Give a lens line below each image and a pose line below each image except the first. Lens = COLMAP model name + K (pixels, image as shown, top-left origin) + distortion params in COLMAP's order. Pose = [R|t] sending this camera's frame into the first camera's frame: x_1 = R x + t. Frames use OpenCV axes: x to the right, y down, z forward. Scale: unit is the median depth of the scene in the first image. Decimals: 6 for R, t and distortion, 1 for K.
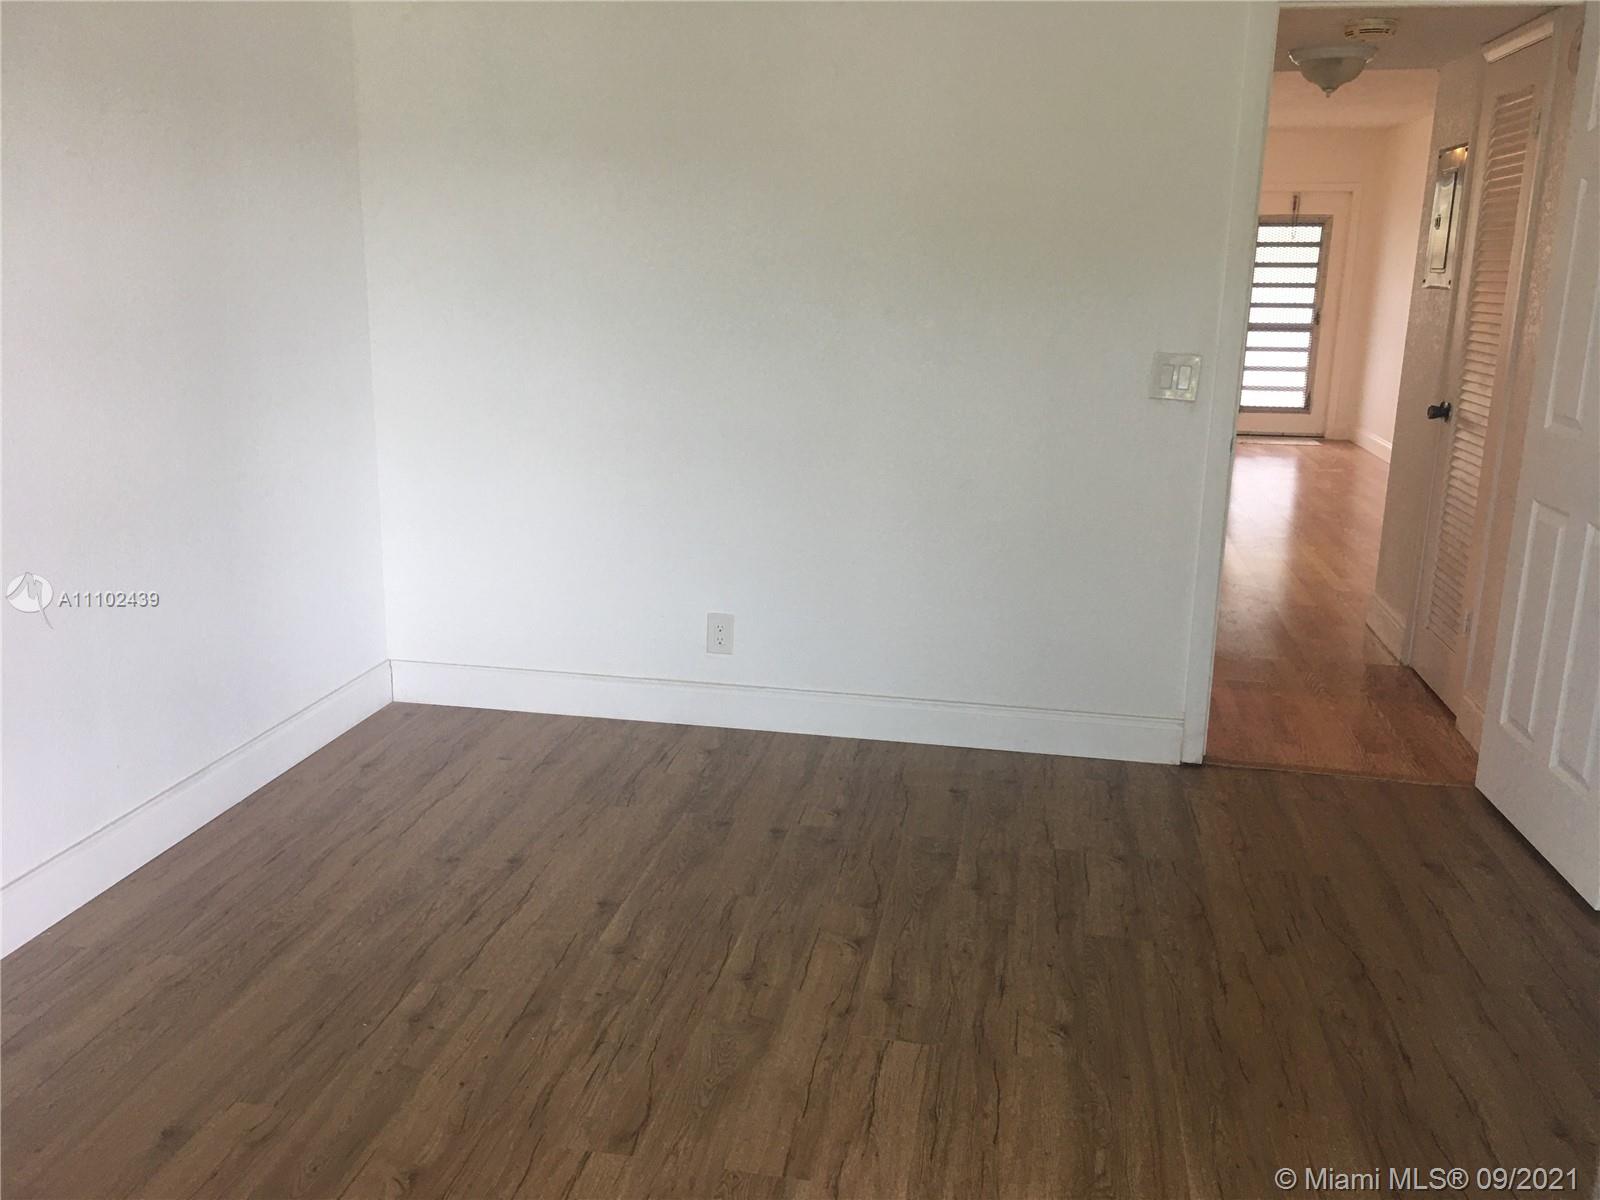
lens RADIAL K [[1350.1, 0, 801.9], [0, 1350.1, 622.4], [0, 0, 1]] dist [0.011688, 0.003593]
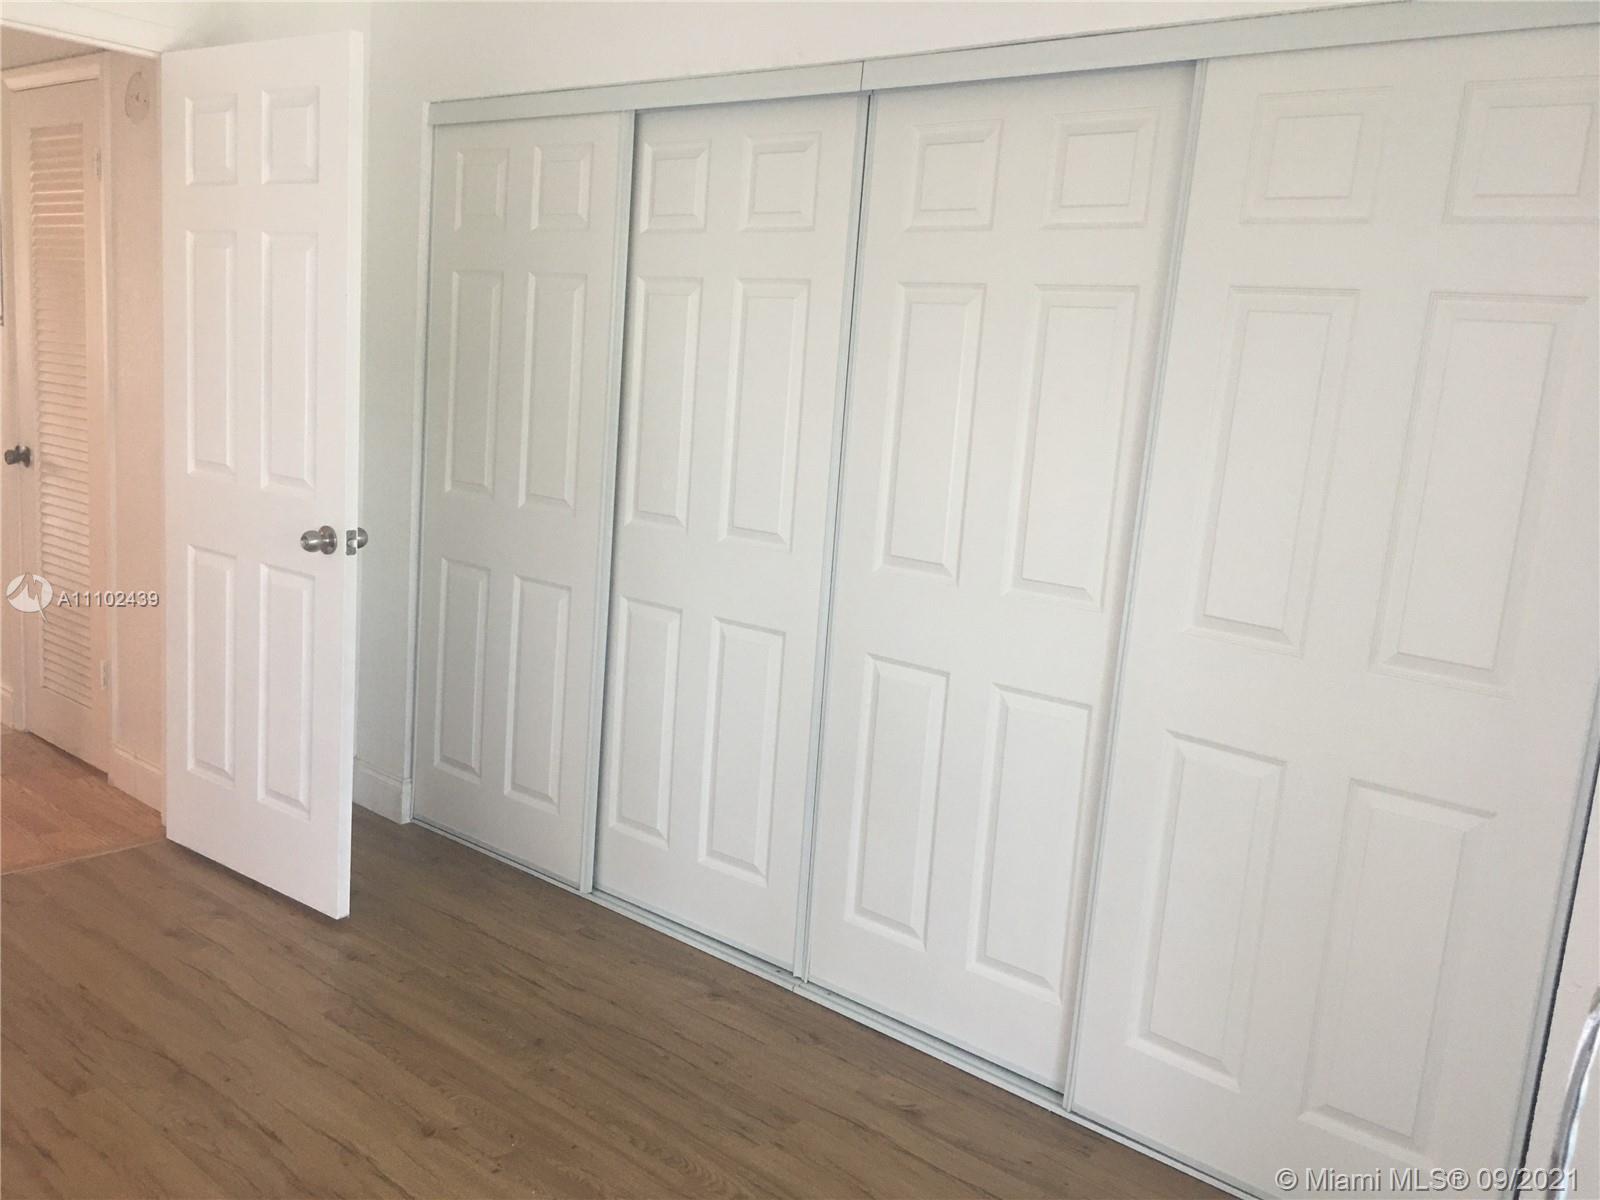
lens RADIAL K [[1342.5, 0, 800.0], [0, 1342.5, 600.0], [0, 0, 1]] dist [0.047770, -0.004075]
pose [[0.491502, -0.120793, 0.862458, -0.116965], [0.154448, 0.986726, 0.050180, -0.031751], [-0.857071, 0.108541, 0.503634, 0.115048]]
